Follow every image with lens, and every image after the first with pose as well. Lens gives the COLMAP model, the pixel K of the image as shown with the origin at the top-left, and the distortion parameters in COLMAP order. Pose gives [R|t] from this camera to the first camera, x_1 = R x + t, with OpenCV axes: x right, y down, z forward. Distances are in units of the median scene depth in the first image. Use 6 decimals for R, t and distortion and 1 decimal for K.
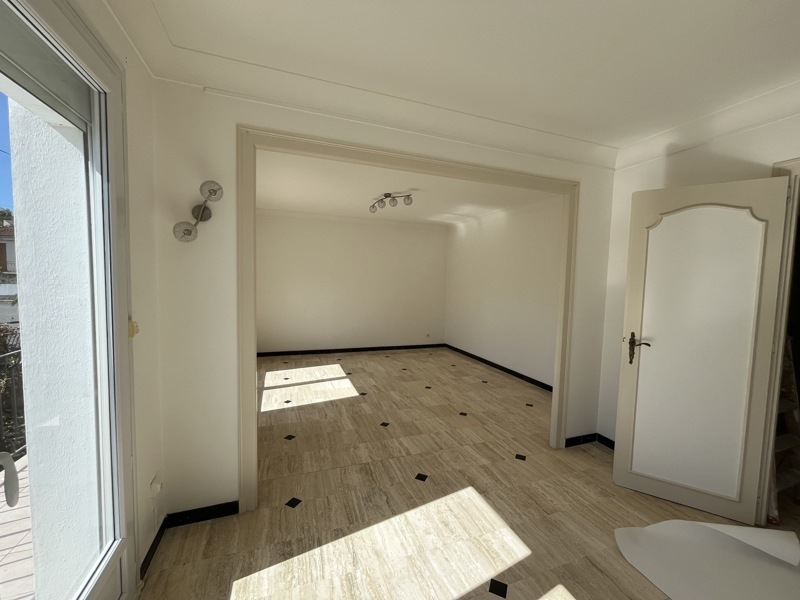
lens RADIAL K [[324.8, 0, 398.2], [0, 324.8, 299.8], [0, 0, 1]] dist [0.000051, -0.000069]
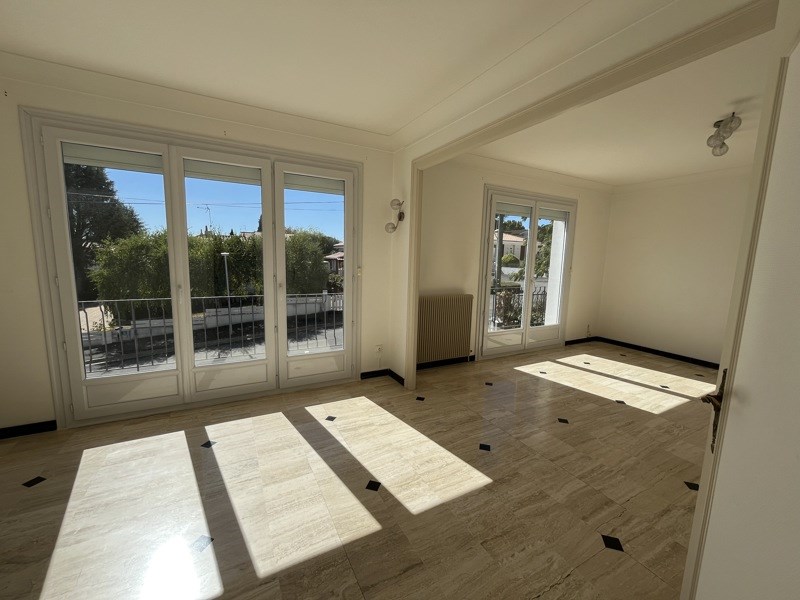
lens RADIAL K [[324.8, 0, 398.2], [0, 324.8, 299.8], [0, 0, 1]] dist [0.000051, -0.000069]
pose [[0.144457, 0.111746, -0.983181, 0.942571], [-0.088535, 0.991077, 0.099635, 0.018435], [0.985542, 0.072653, 0.153061, 0.536160]]
